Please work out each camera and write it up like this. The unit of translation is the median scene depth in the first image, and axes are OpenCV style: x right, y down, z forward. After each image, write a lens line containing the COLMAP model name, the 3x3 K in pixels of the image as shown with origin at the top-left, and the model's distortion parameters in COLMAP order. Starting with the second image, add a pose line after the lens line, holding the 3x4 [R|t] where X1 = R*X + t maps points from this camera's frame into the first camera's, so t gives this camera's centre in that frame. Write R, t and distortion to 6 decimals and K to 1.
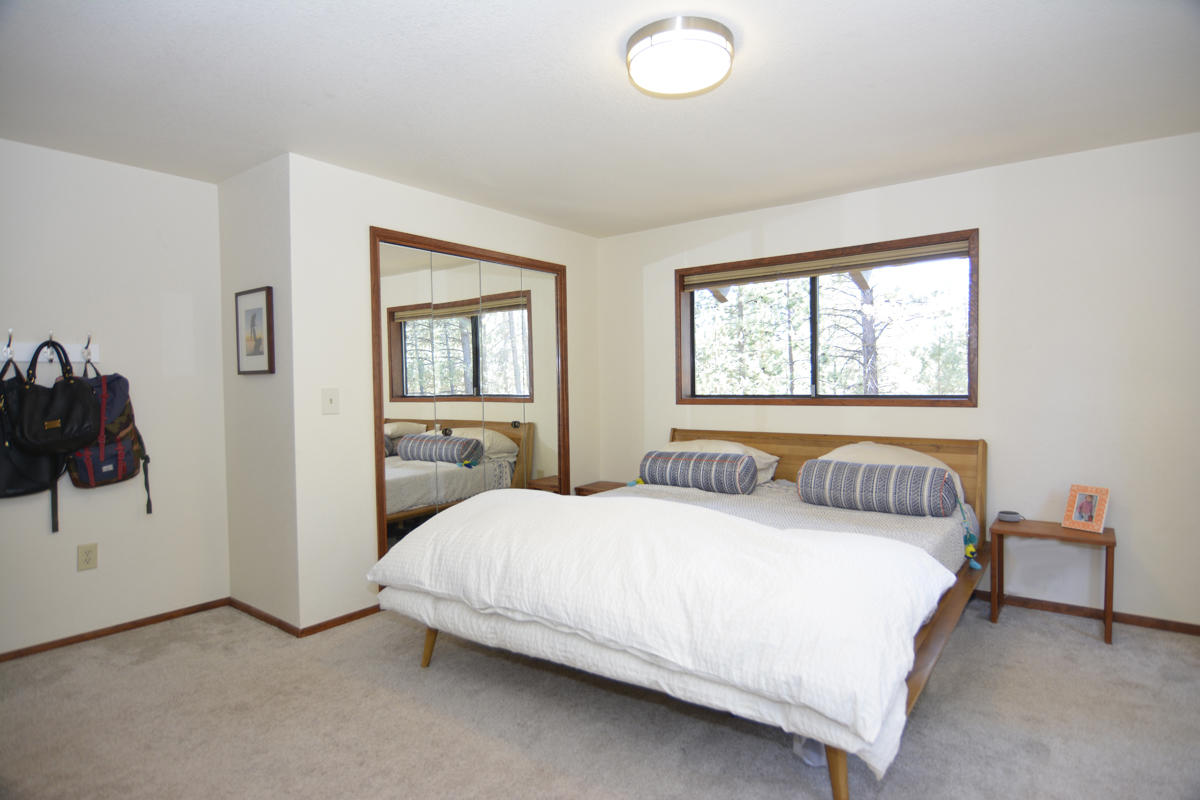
lens RADIAL K [[647.8, 0, 600.0], [0, 647.8, 400.0], [0, 0, 1]] dist [-0.005424, -0.002132]
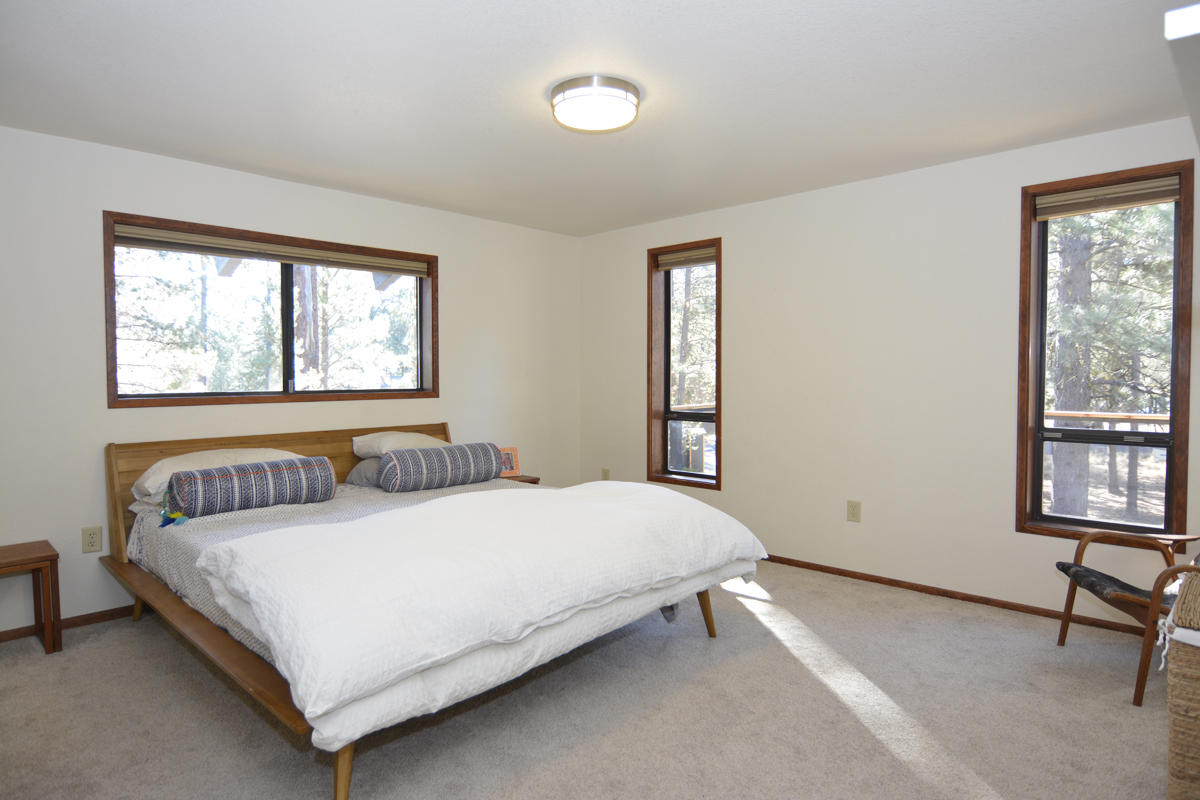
lens RADIAL K [[686.3, 0, 600.0], [0, 686.3, 400.0], [0, 0, 1]] dist [0.004981, -0.018373]
pose [[0.128964, -0.023082, 0.991381, -0.703625], [0.033472, 0.999261, 0.018911, 0.001395], [-0.991084, 0.030745, 0.129641, 0.514903]]
